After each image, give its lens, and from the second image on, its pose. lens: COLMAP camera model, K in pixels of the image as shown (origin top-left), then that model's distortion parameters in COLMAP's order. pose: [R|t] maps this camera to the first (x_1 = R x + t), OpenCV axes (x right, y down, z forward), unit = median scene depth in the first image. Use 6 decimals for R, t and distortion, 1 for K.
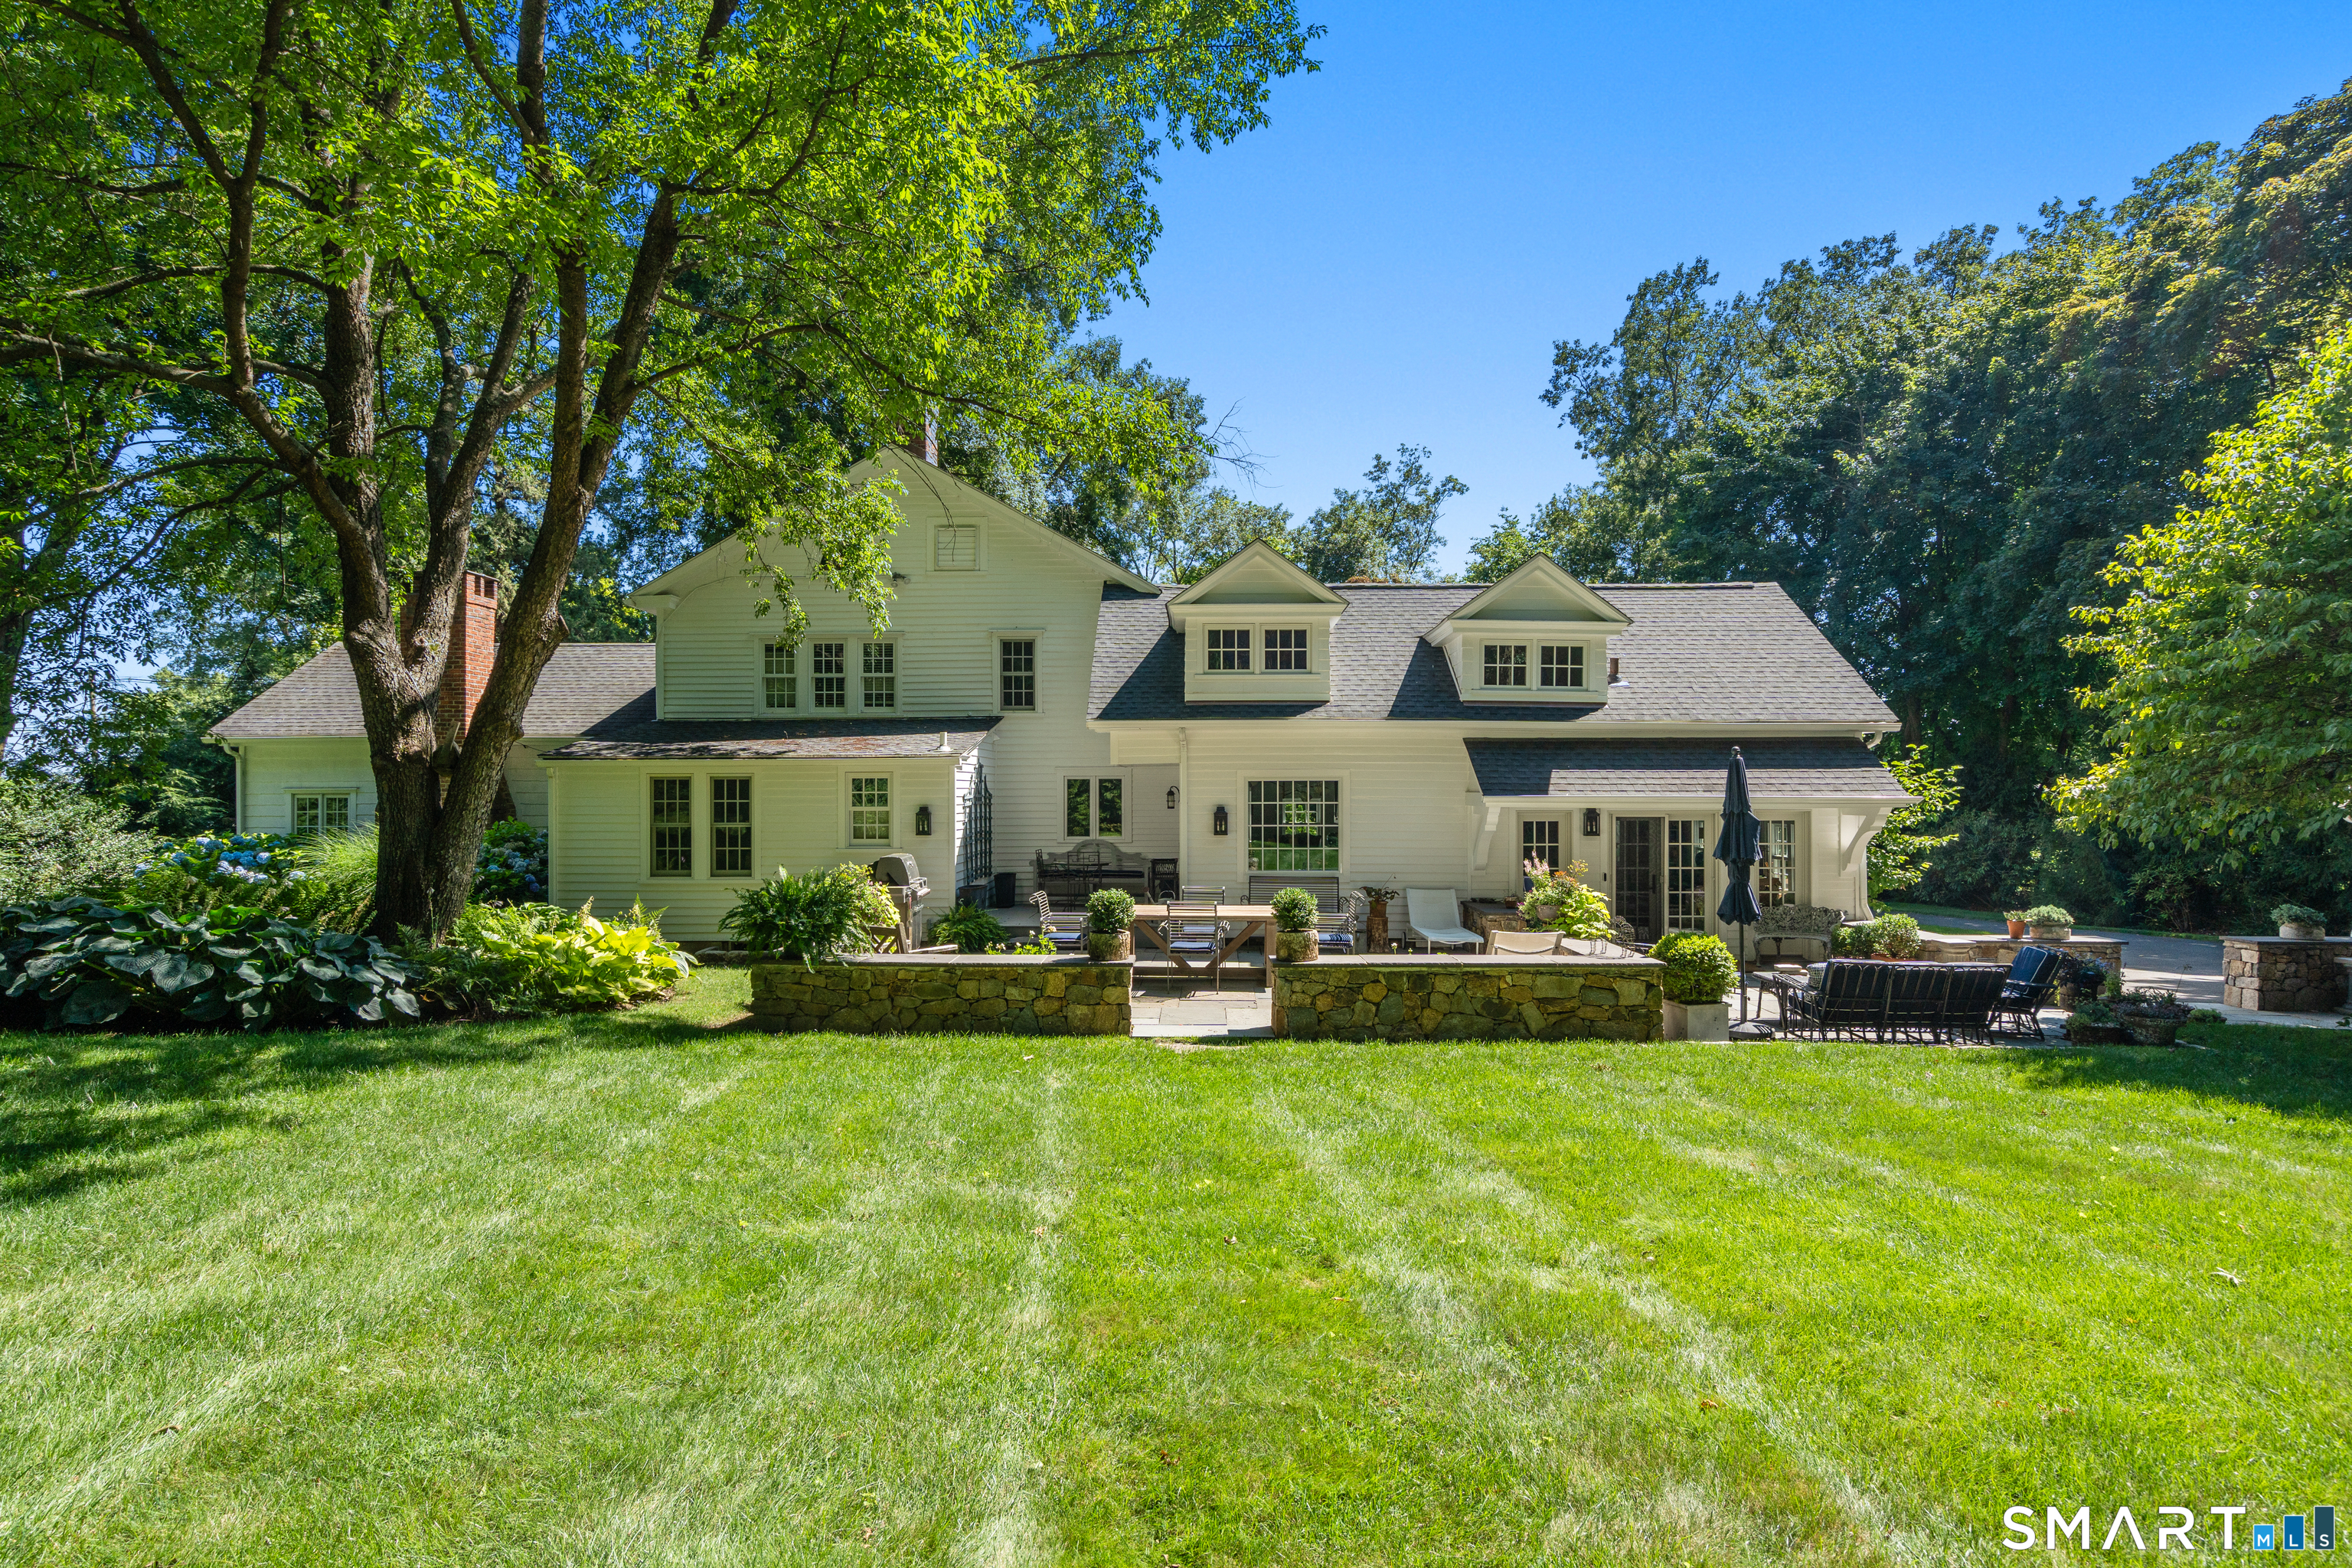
lens RADIAL K [[1188.6, 0, 1176.0], [0, 1188.6, 784.0], [0, 0, 1]] dist [-0.002237, 0.000104]
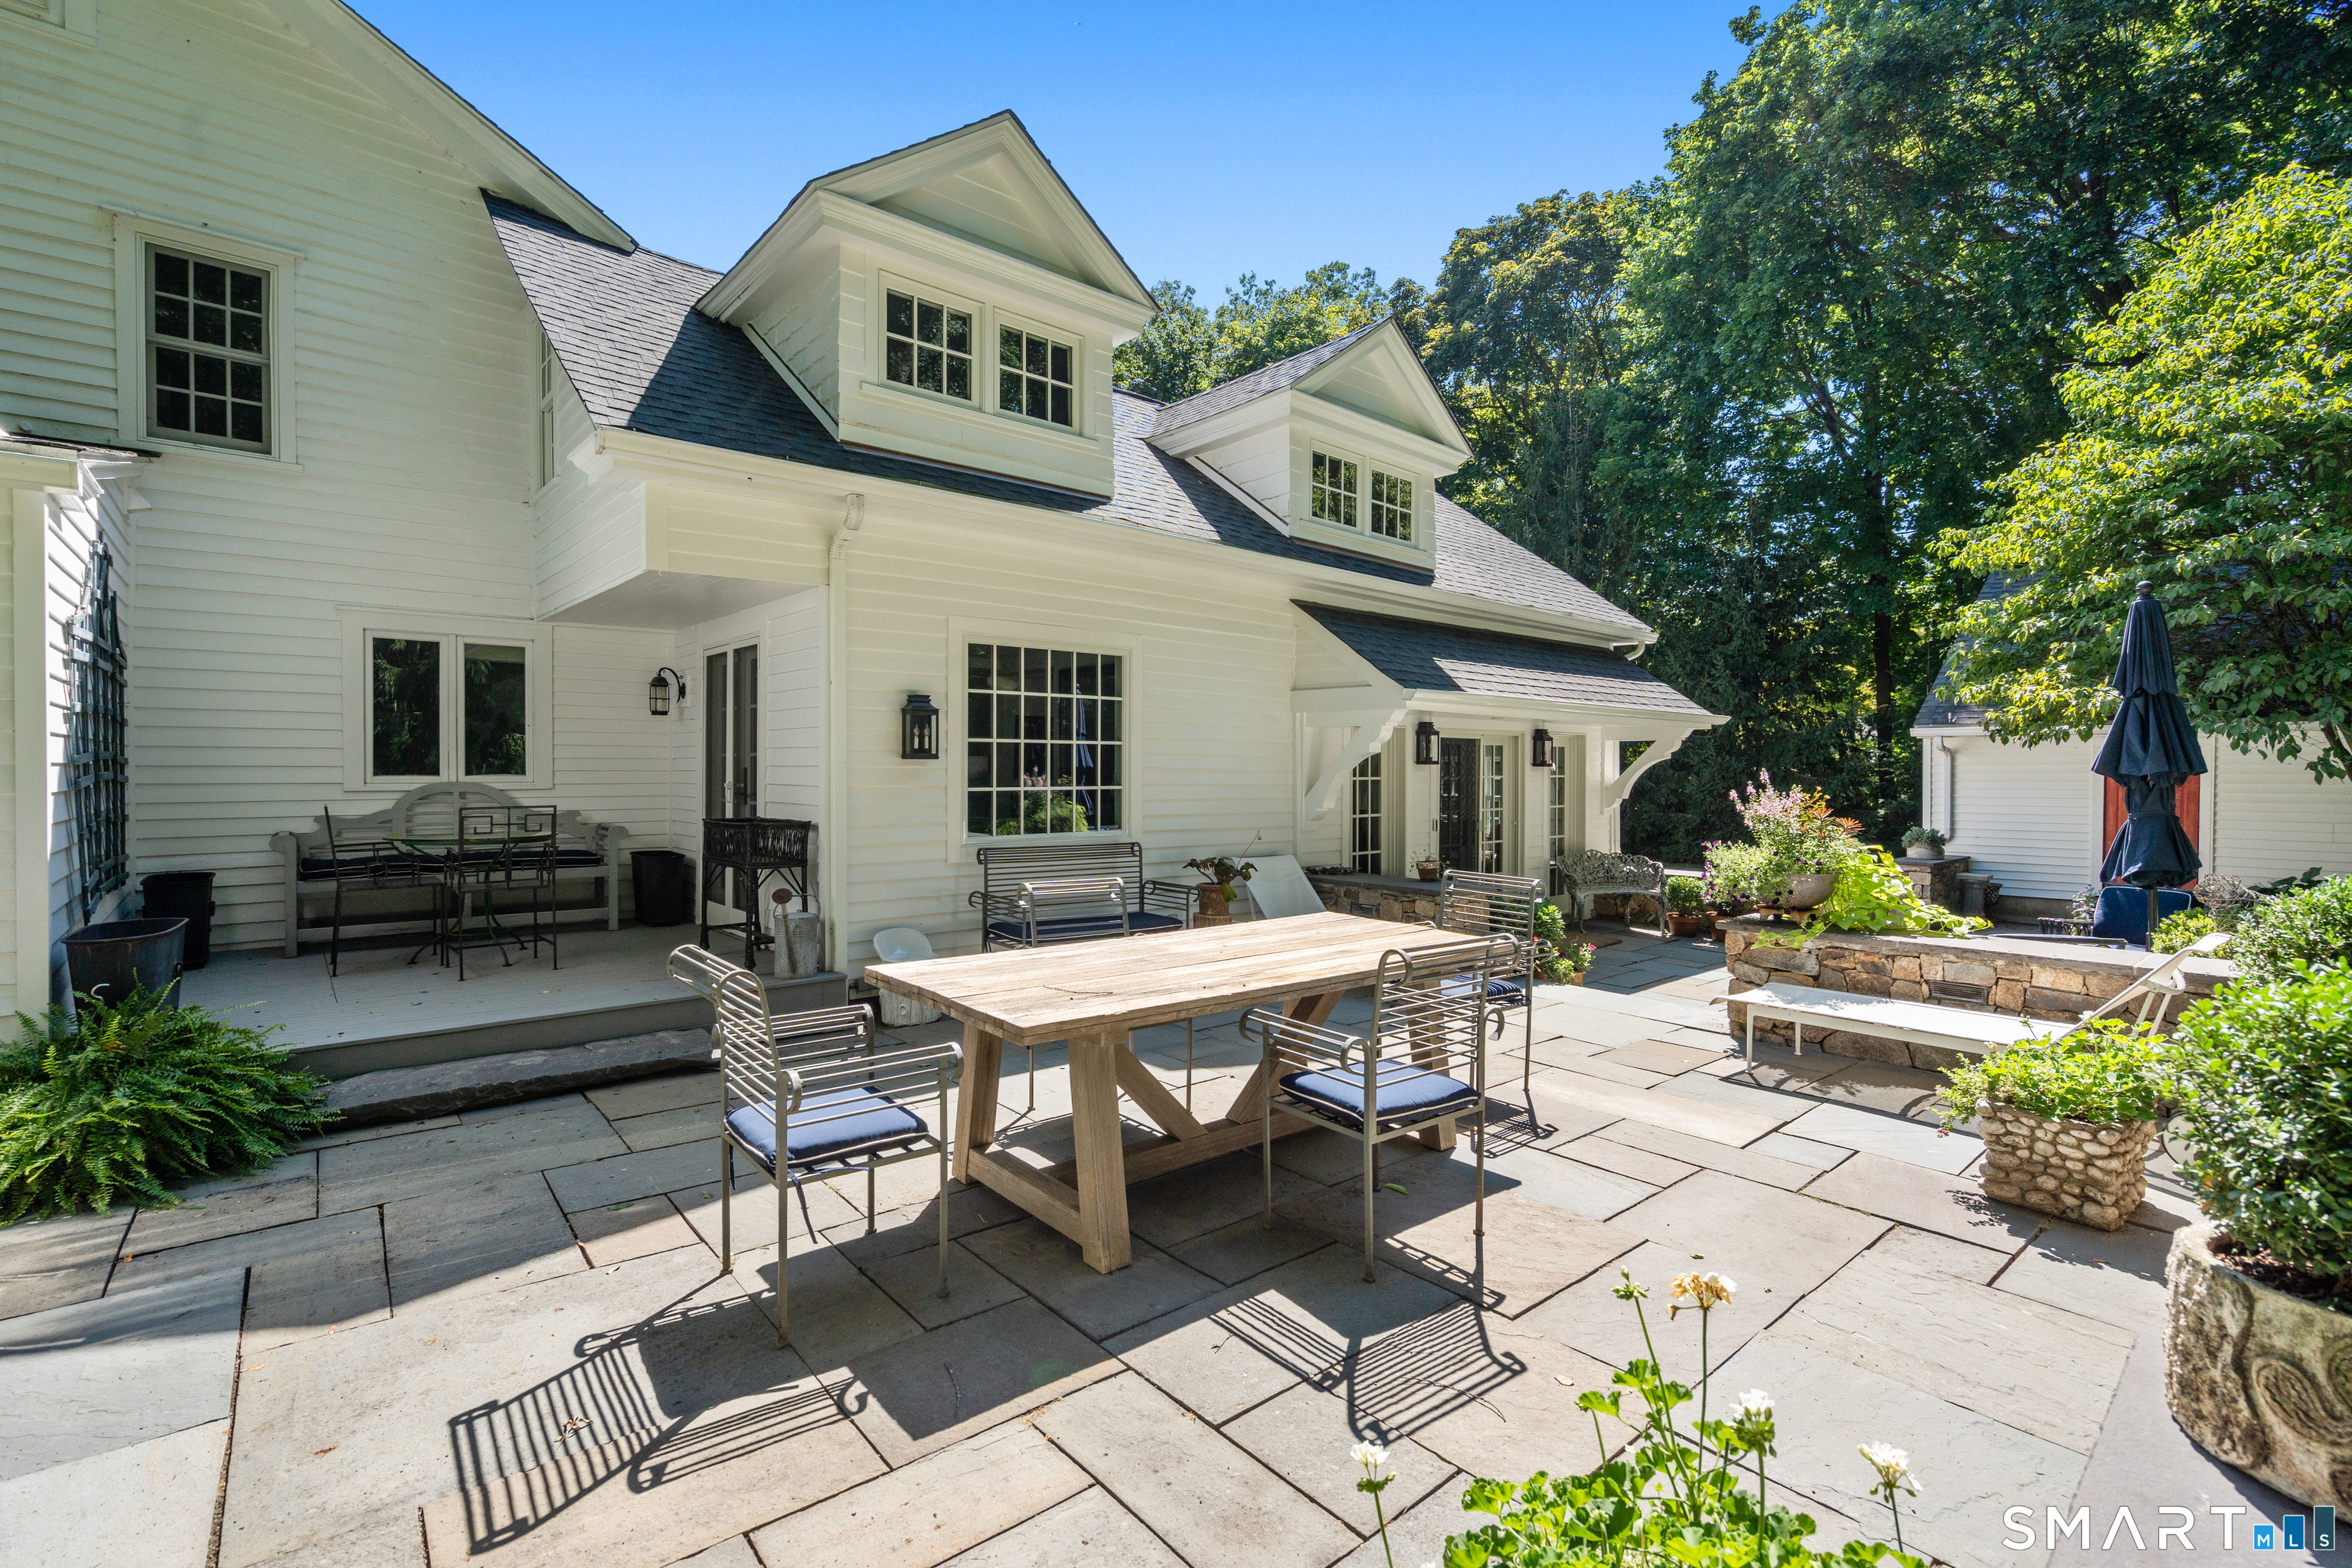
lens RADIAL K [[1058.6, 0, 1179.5], [0, 1058.6, 773.6], [0, 0, 1]] dist [-0.001634, -0.000107]
pose [[0.744108, -0.000906, 0.668058, -0.152550], [-0.011087, 0.999845, 0.013705, 0.041665], [-0.667967, -0.017605, 0.743983, 0.640212]]
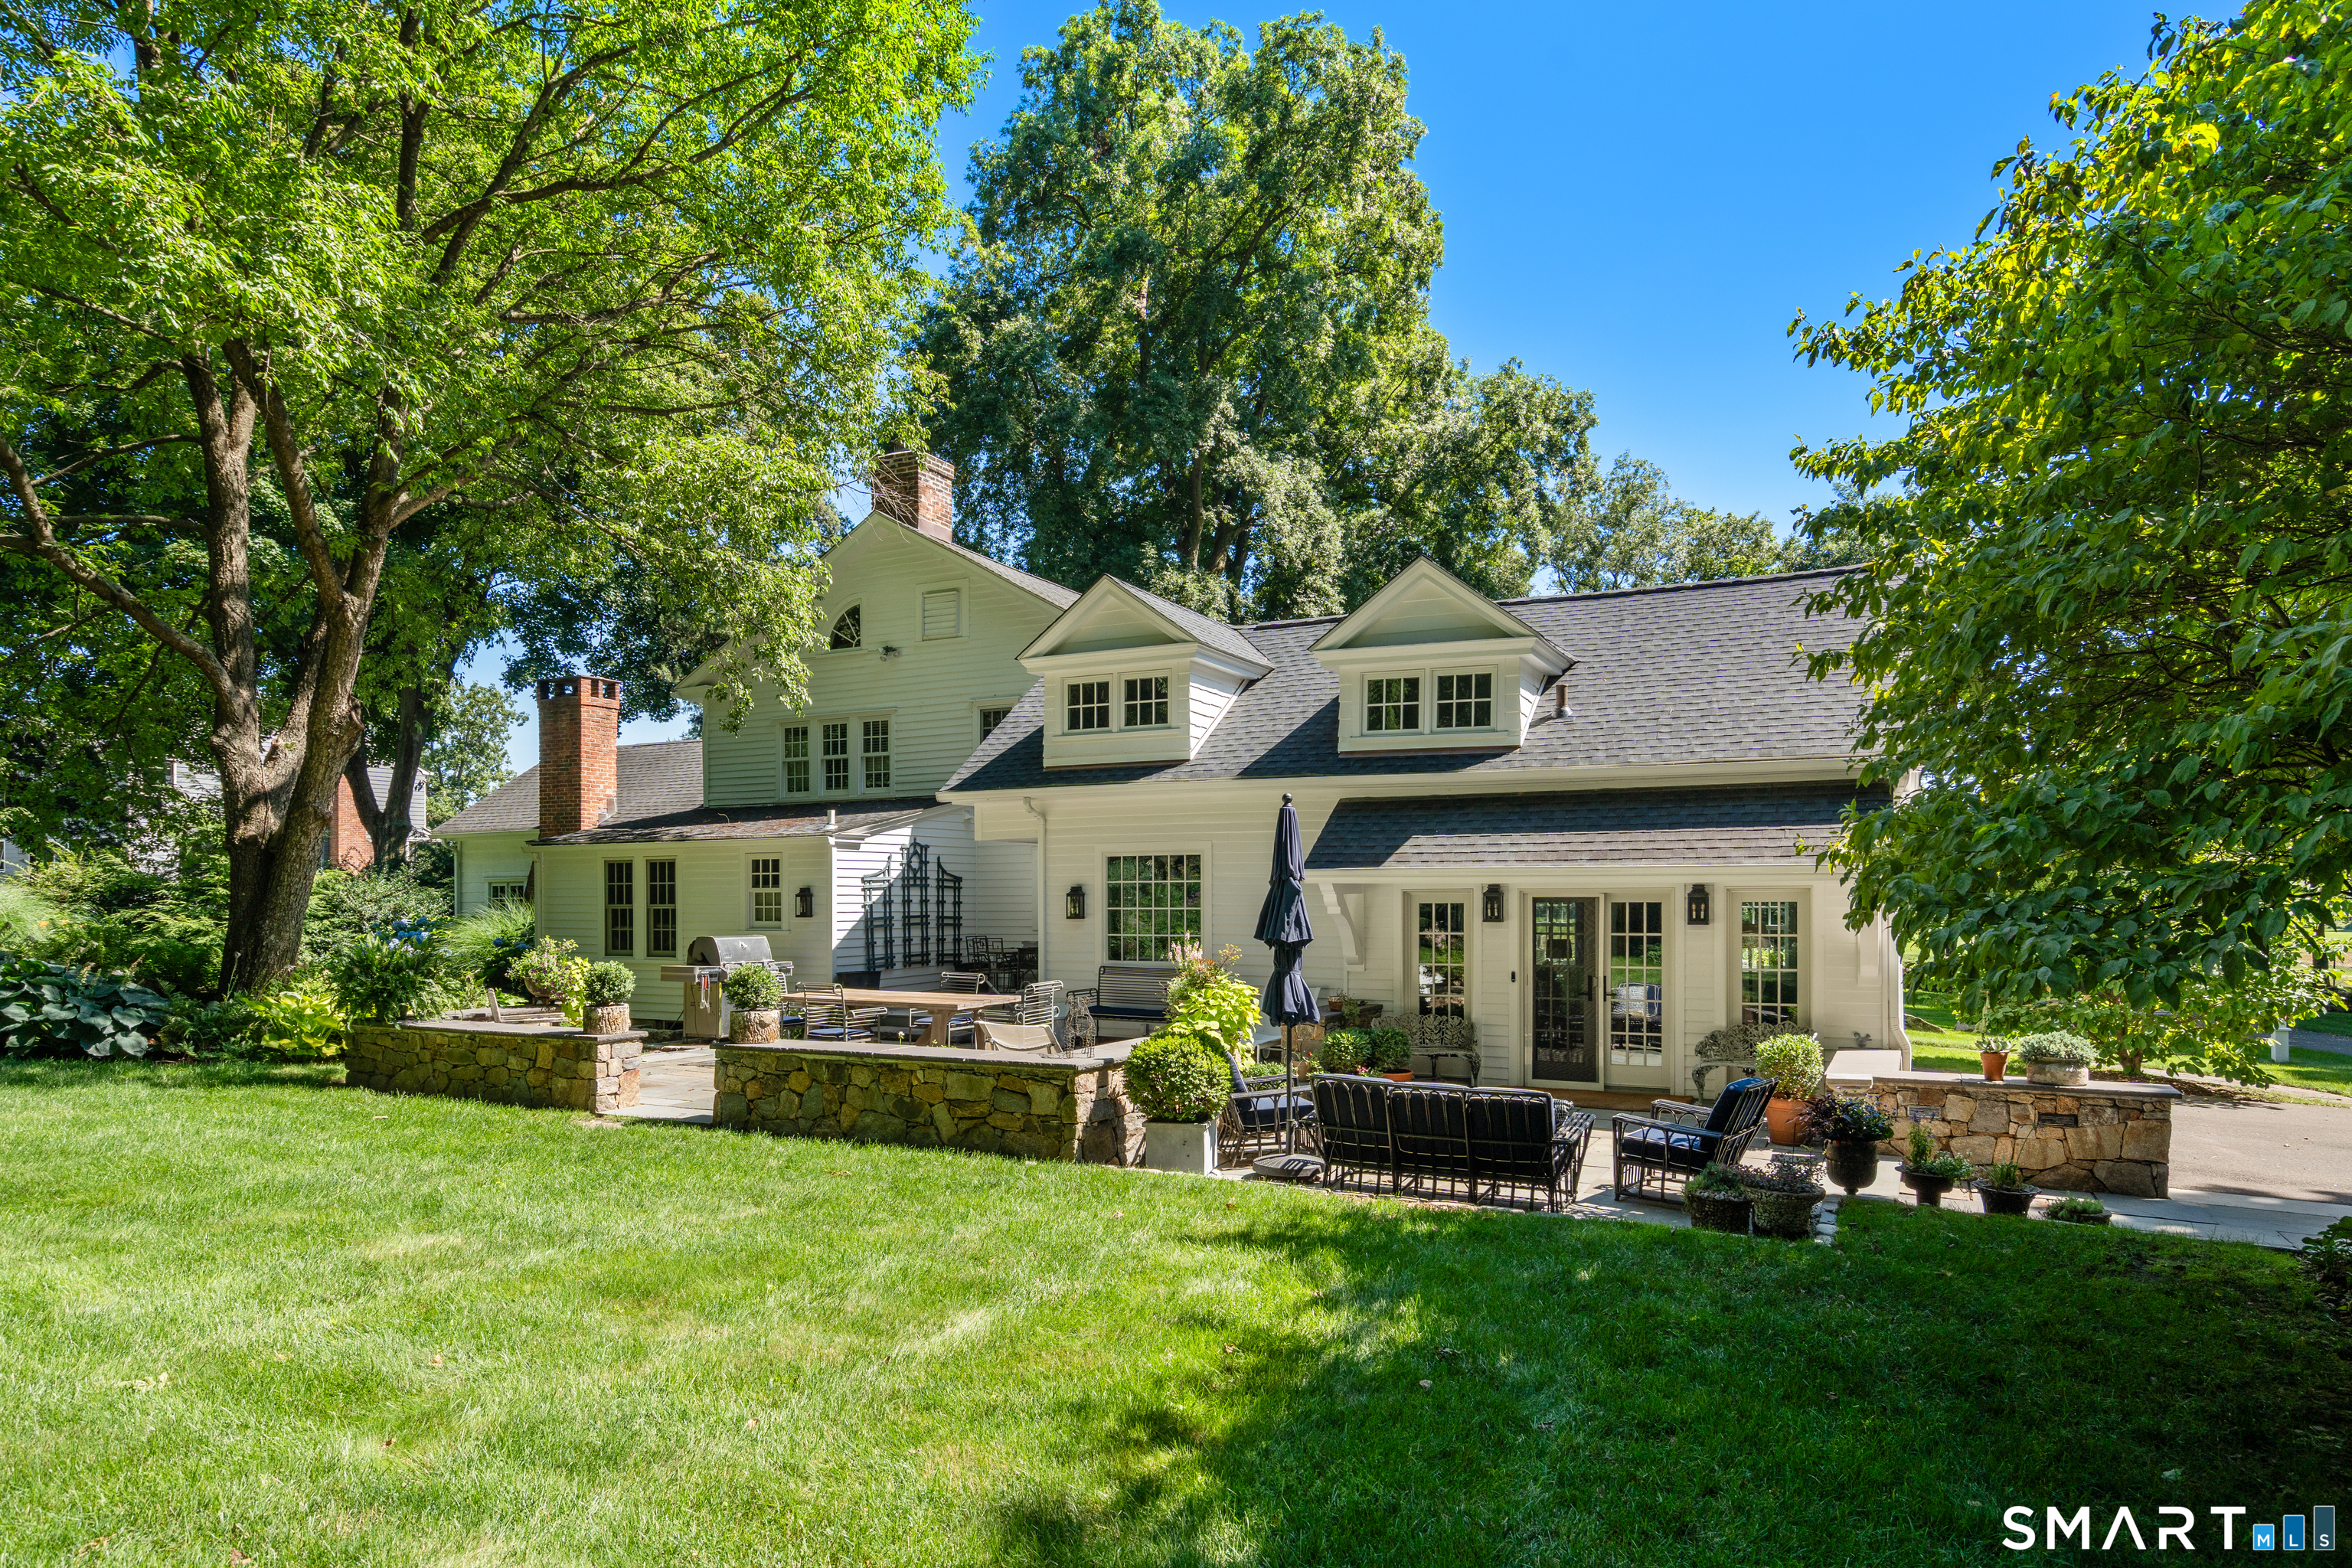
lens RADIAL K [[1378.5, 0, 1186.1], [0, 1378.5, 896.9], [0, 0, 1]] dist [0.006457, -0.000507]
pose [[0.902597, -0.001718, -0.430483, 0.544664], [0.006214, 0.999940, 0.009037, 0.018153], [0.430442, -0.010831, 0.902553, 0.119897]]
